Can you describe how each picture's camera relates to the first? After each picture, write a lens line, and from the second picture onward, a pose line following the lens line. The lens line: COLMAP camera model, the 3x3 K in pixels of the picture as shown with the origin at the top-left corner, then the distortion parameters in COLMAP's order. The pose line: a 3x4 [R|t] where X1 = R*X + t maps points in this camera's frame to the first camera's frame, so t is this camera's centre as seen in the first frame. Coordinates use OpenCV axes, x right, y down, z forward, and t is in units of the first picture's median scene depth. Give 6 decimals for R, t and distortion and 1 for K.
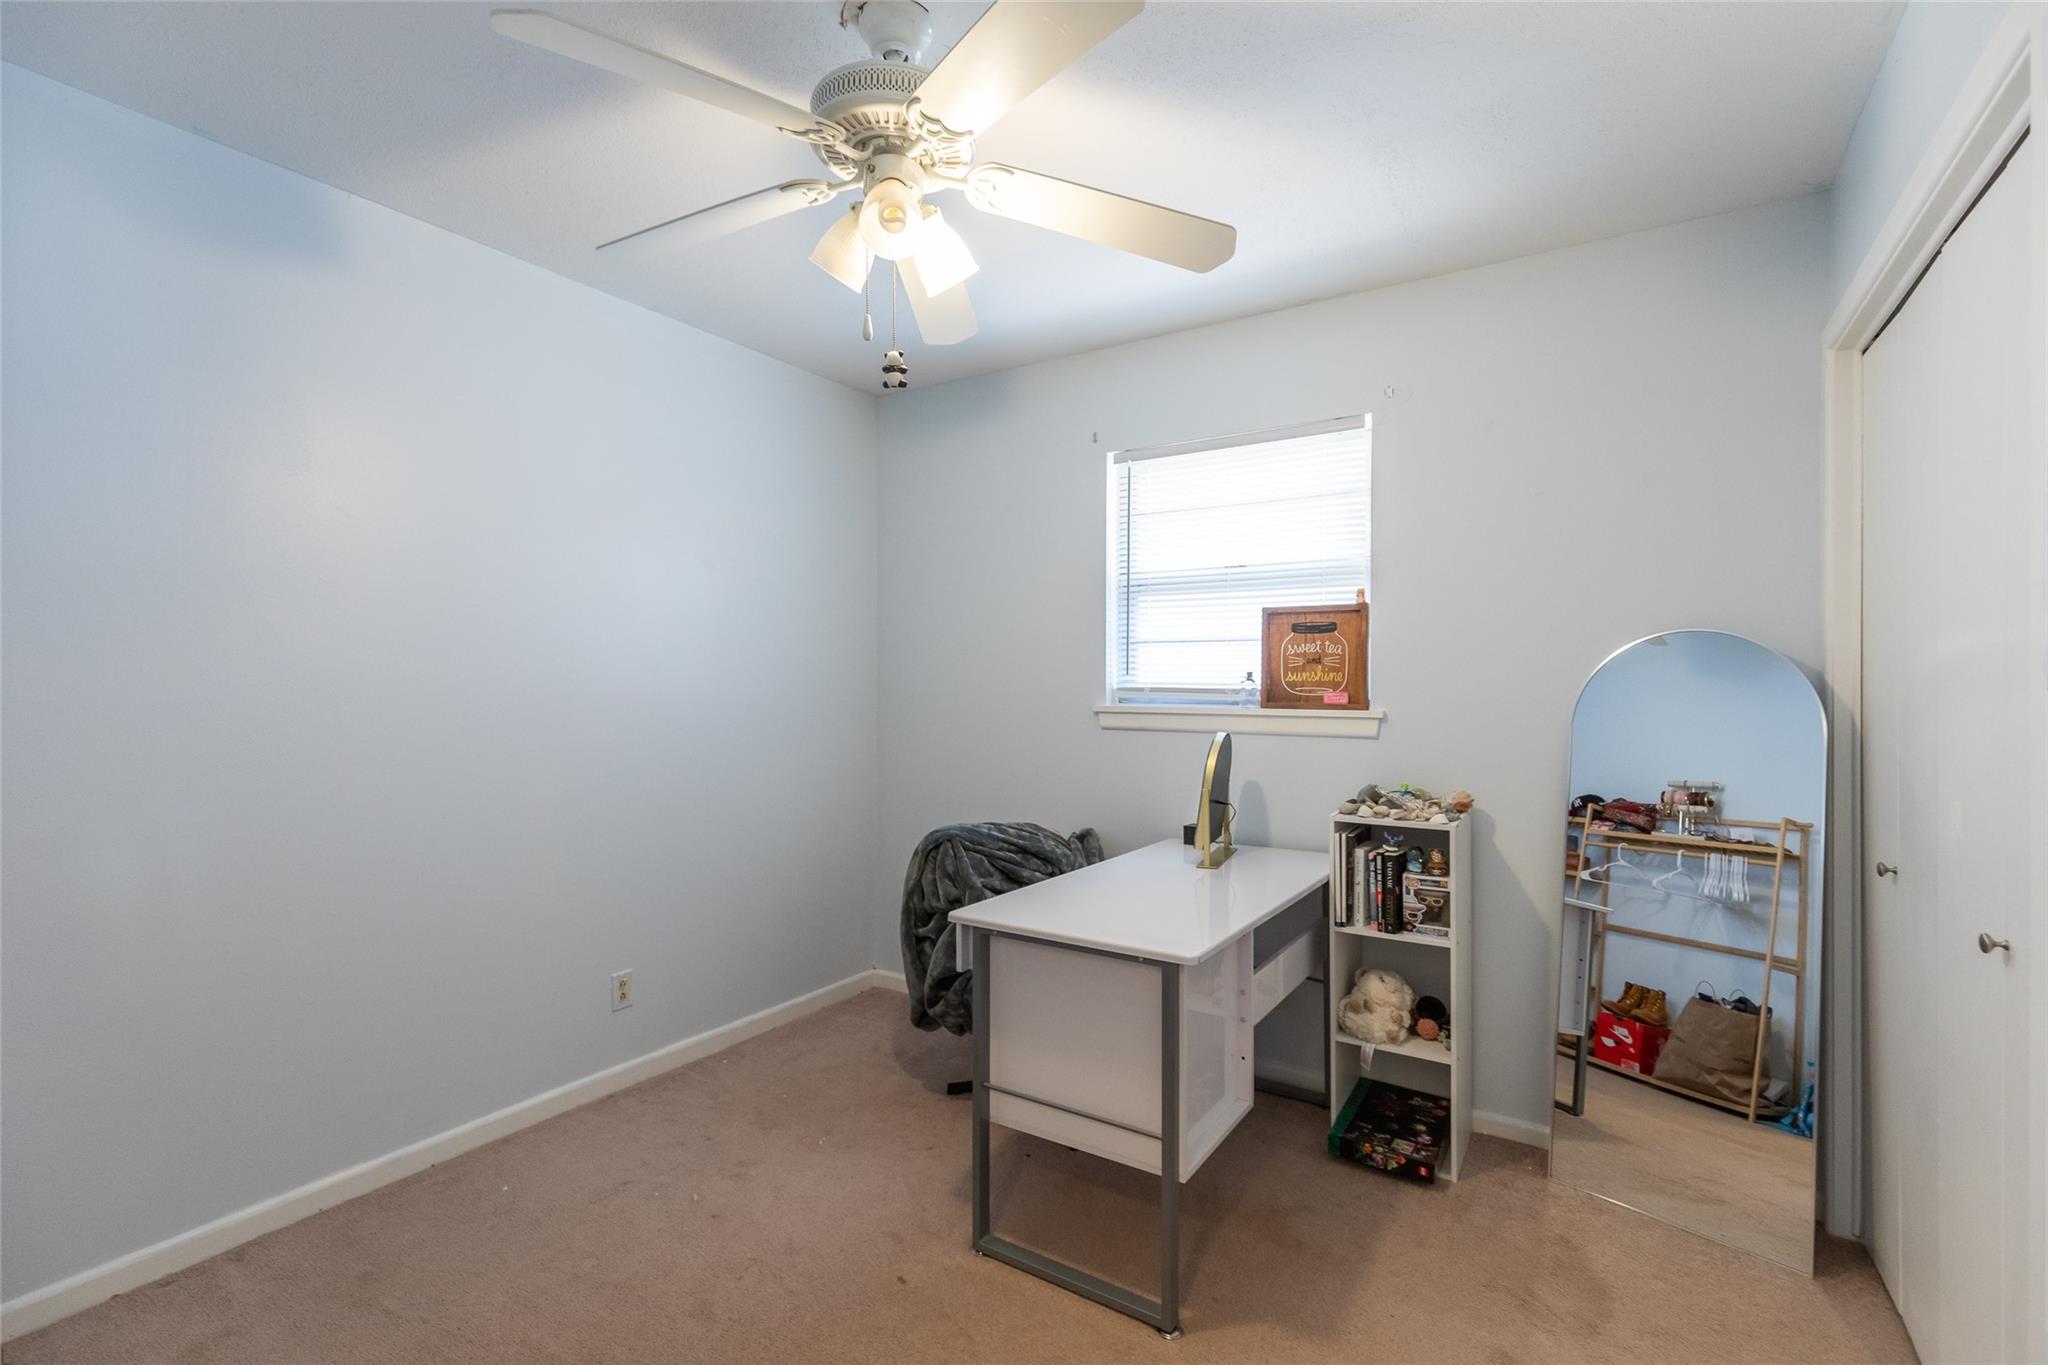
lens RADIAL K [[927.0, 0, 1023.1], [0, 927.0, 686.3], [0, 0, 1]] dist [-0.001964, 0.000436]
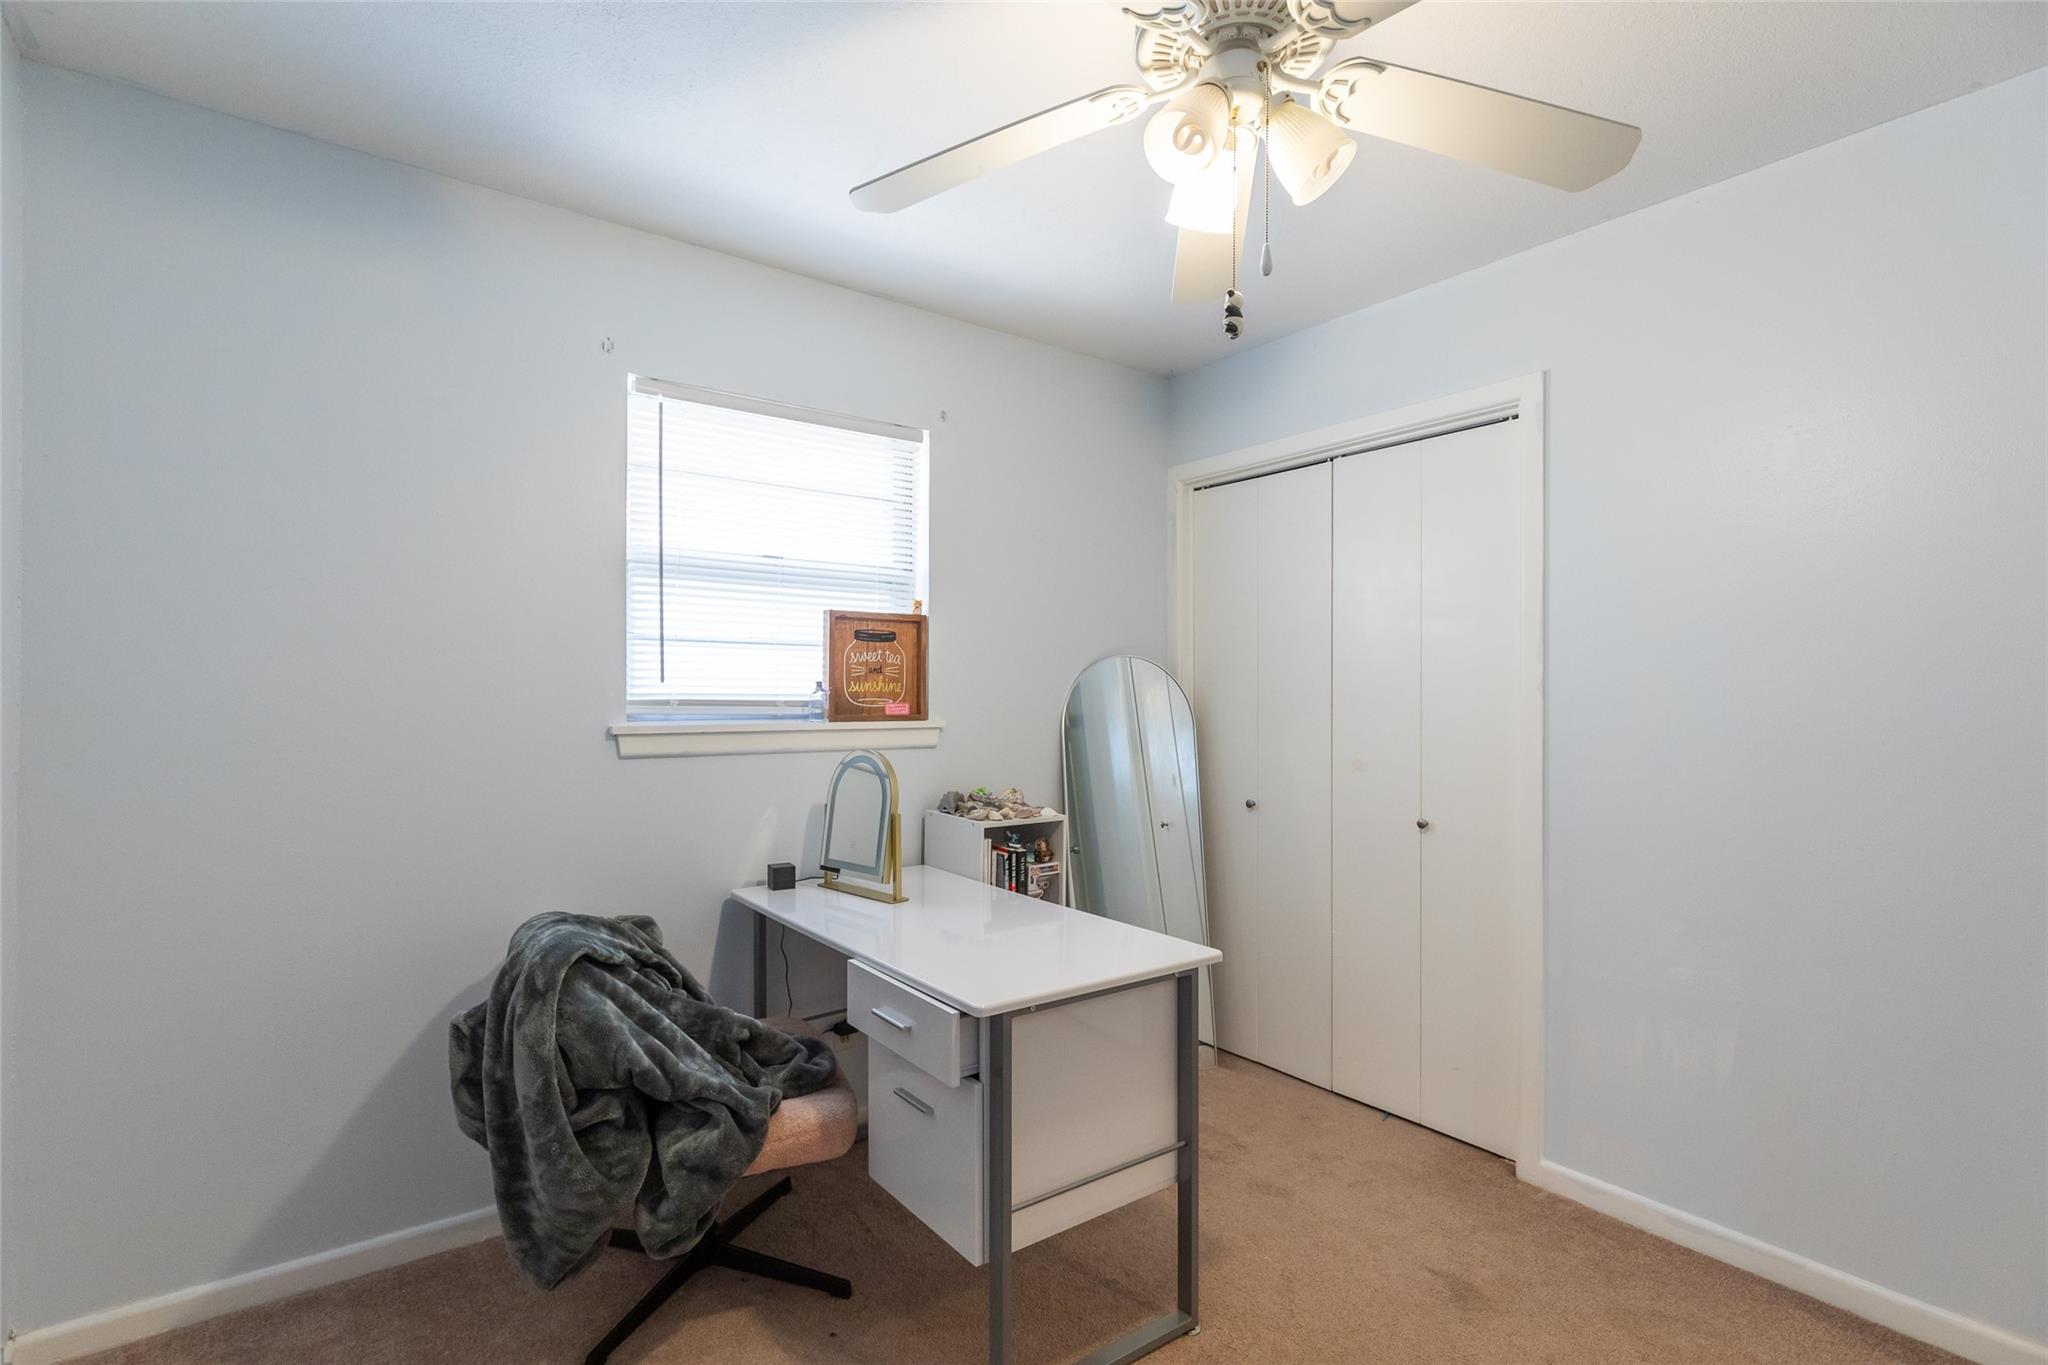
lens RADIAL K [[988.1, 0, 1028.2], [0, 988.1, 686.7], [0, 0, 1]] dist [-0.000471, -0.000035]
pose [[0.328819, 0.002959, 0.944388, -0.600032], [0.001650, 0.999992, -0.003708, -0.006680], [-0.944392, 0.002778, 0.328811, 0.517117]]
